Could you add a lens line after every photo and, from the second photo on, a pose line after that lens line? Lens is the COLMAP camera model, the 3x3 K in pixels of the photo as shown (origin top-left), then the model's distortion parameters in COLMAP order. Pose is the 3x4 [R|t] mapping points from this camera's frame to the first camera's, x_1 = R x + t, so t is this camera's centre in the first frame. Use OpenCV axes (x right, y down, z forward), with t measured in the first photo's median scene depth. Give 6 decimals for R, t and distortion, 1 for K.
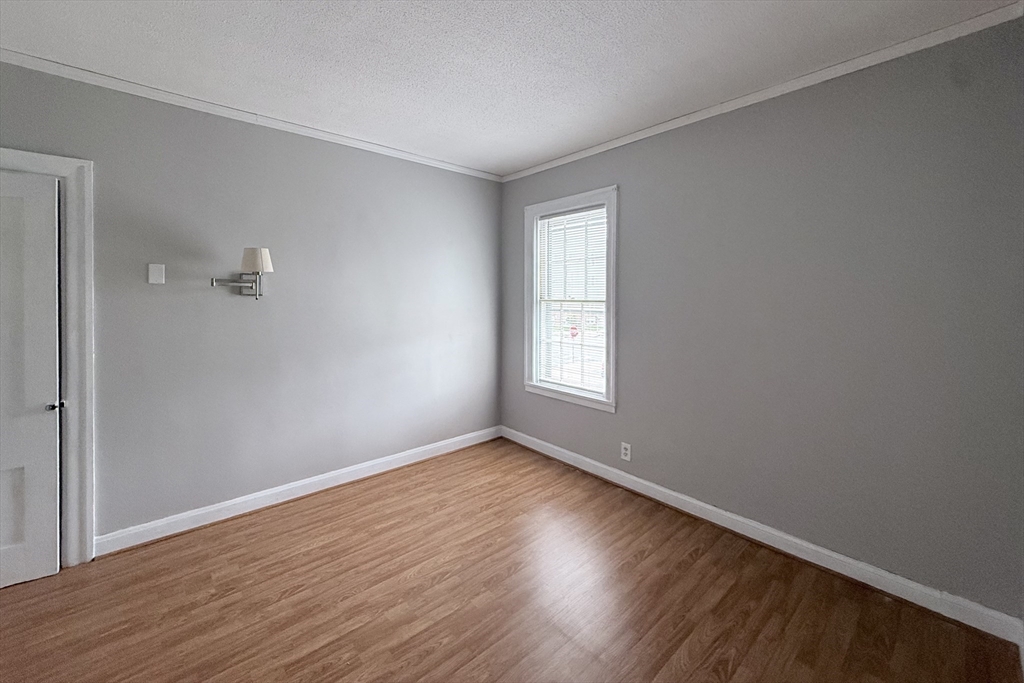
lens RADIAL K [[408.3, 0, 509.3], [0, 408.3, 298.5], [0, 0, 1]] dist [0.000338, -0.000052]
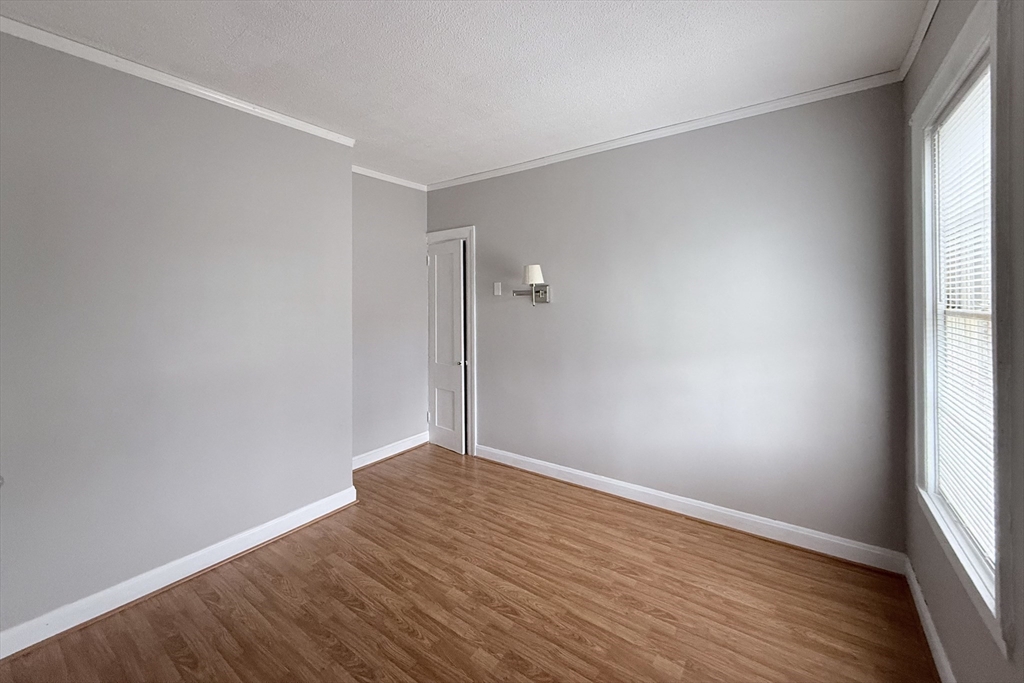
lens RADIAL K [[408.3, 0, 509.3], [0, 408.3, 298.5], [0, 0, 1]] dist [0.000338, -0.000052]
pose [[0.222599, -0.008564, -0.974873, 0.572512], [0.001054, 0.999963, -0.008544, -0.009678], [0.974910, 0.000874, 0.222599, 0.622161]]
